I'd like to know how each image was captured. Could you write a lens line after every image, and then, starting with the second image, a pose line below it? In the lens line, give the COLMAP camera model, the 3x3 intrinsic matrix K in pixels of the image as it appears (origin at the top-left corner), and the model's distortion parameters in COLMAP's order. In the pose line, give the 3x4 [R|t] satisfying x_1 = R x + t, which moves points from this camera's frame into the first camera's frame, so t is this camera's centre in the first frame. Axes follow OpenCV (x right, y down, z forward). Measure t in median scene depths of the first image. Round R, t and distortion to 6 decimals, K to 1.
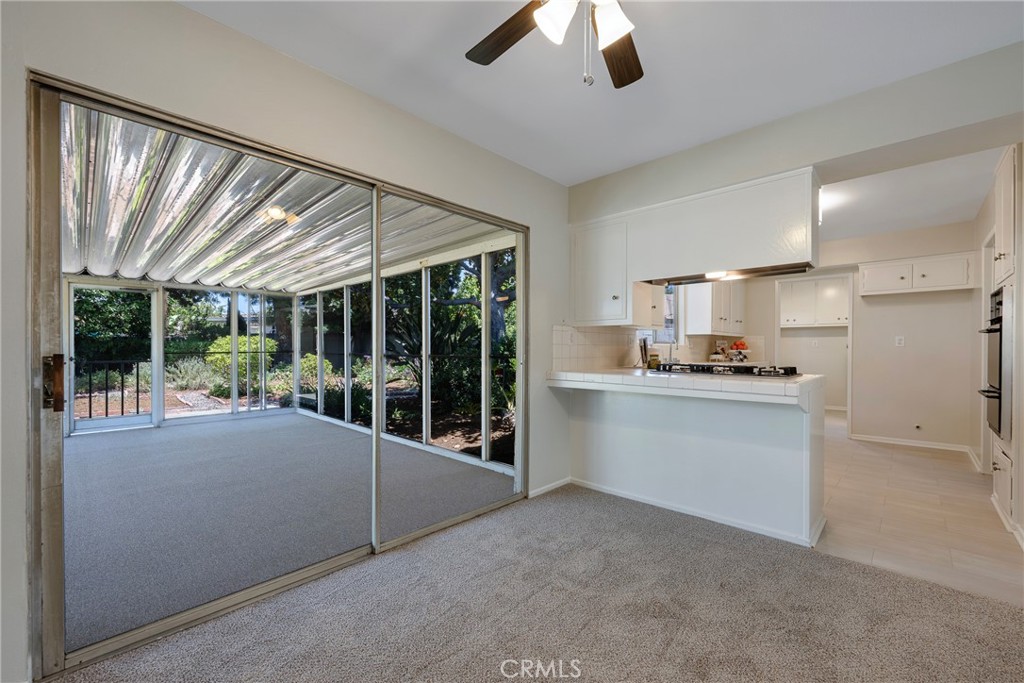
lens RADIAL K [[410.5, 0, 509.9], [0, 410.5, 345.7], [0, 0, 1]] dist [0.001497, 0.000485]
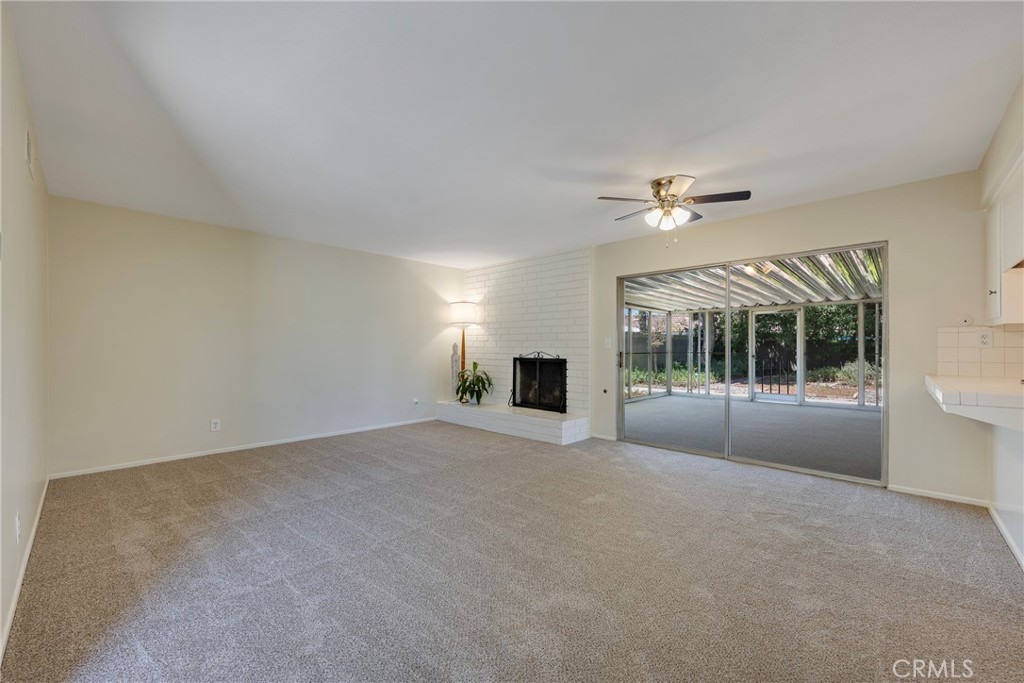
lens RADIAL K [[410.5, 0, 509.9], [0, 410.5, 345.7], [0, 0, 1]] dist [0.001497, 0.000485]
pose [[0.006086, -0.008999, -0.999941, 0.778770], [0.002012, 0.999958, -0.008987, -0.000818], [0.999979, -0.001958, 0.006104, -0.004367]]
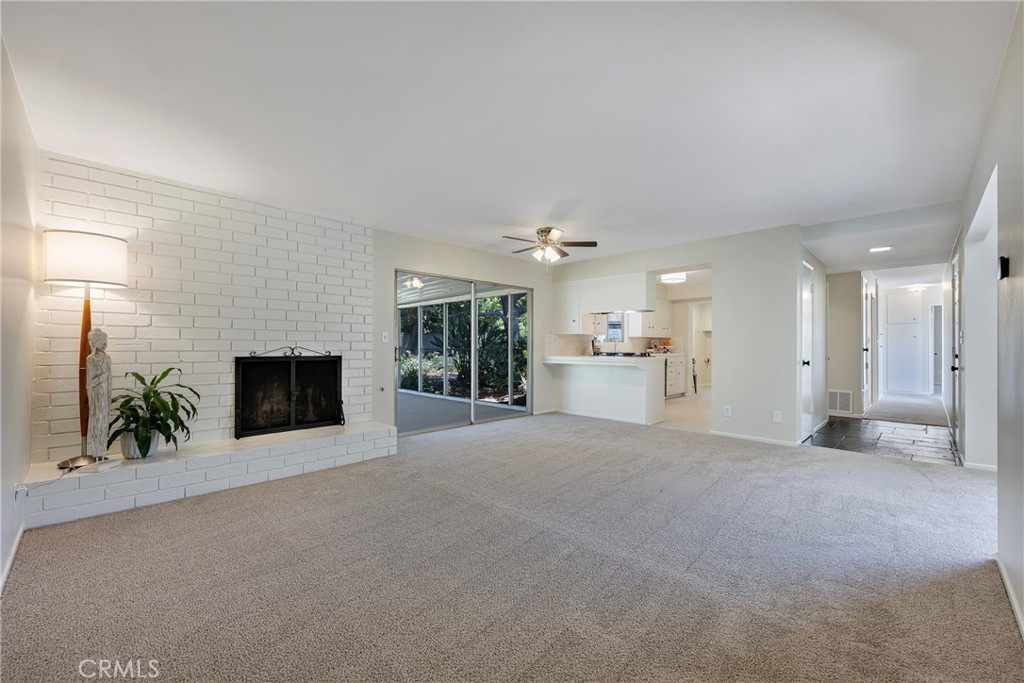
lens RADIAL K [[410.5, 0, 509.9], [0, 410.5, 345.7], [0, 0, 1]] dist [0.001497, 0.000485]
pose [[0.999683, -0.001824, -0.025109, -0.014930], [0.001951, 0.999985, 0.005028, 0.000471], [0.025099, -0.005075, 0.999672, -0.783902]]
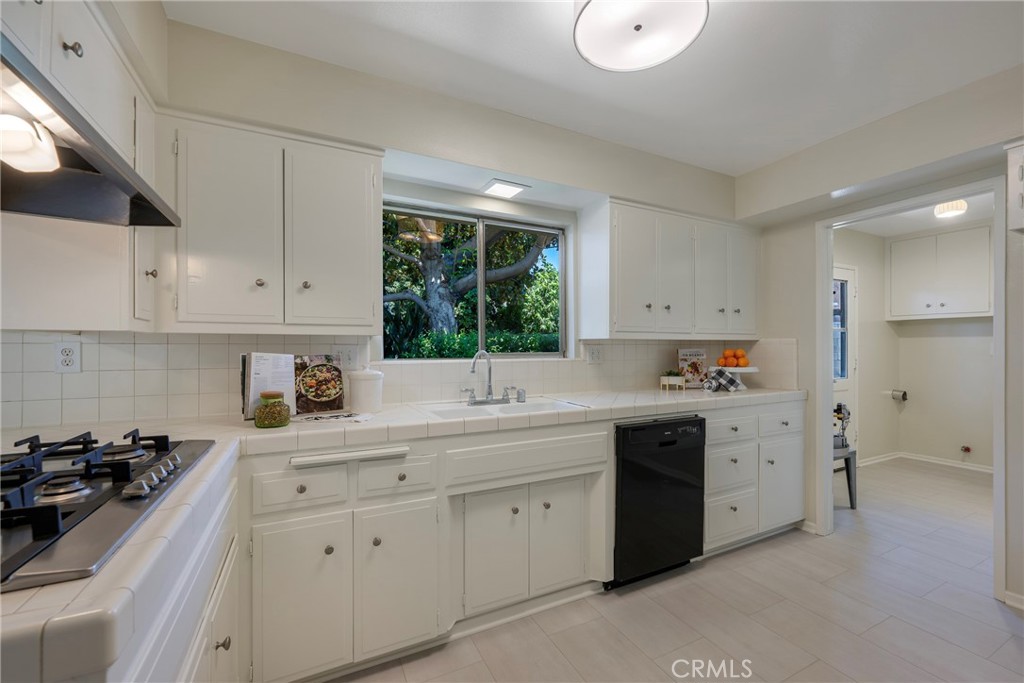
lens RADIAL K [[410.5, 0, 509.9], [0, 410.5, 345.7], [0, 0, 1]] dist [0.001497, 0.000485]
pose [[0.940048, -0.004506, -0.341011, 0.599774], [0.005228, 0.999986, 0.001198, -0.022317], [0.341001, -0.002909, 0.940058, 0.541398]]
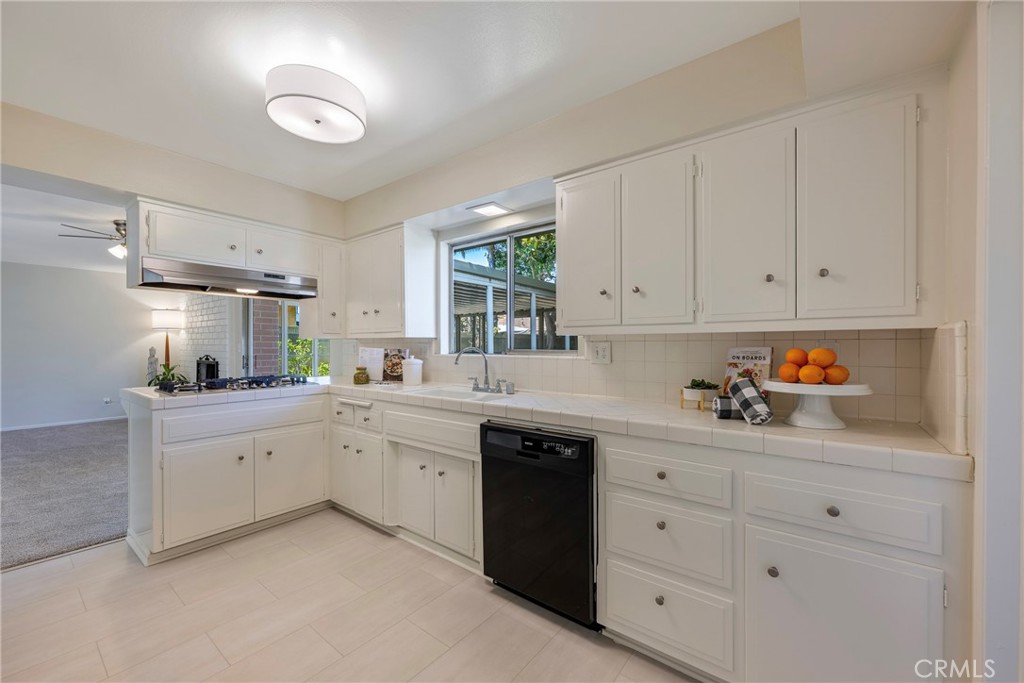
lens RADIAL K [[410.5, 0, 509.9], [0, 410.5, 345.7], [0, 0, 1]] dist [0.001497, 0.000485]
pose [[0.093640, -0.000344, -0.995606, 1.022279], [0.007552, 0.999971, 0.000365, -0.018311], [0.995578, -0.007553, 0.093640, 0.996740]]
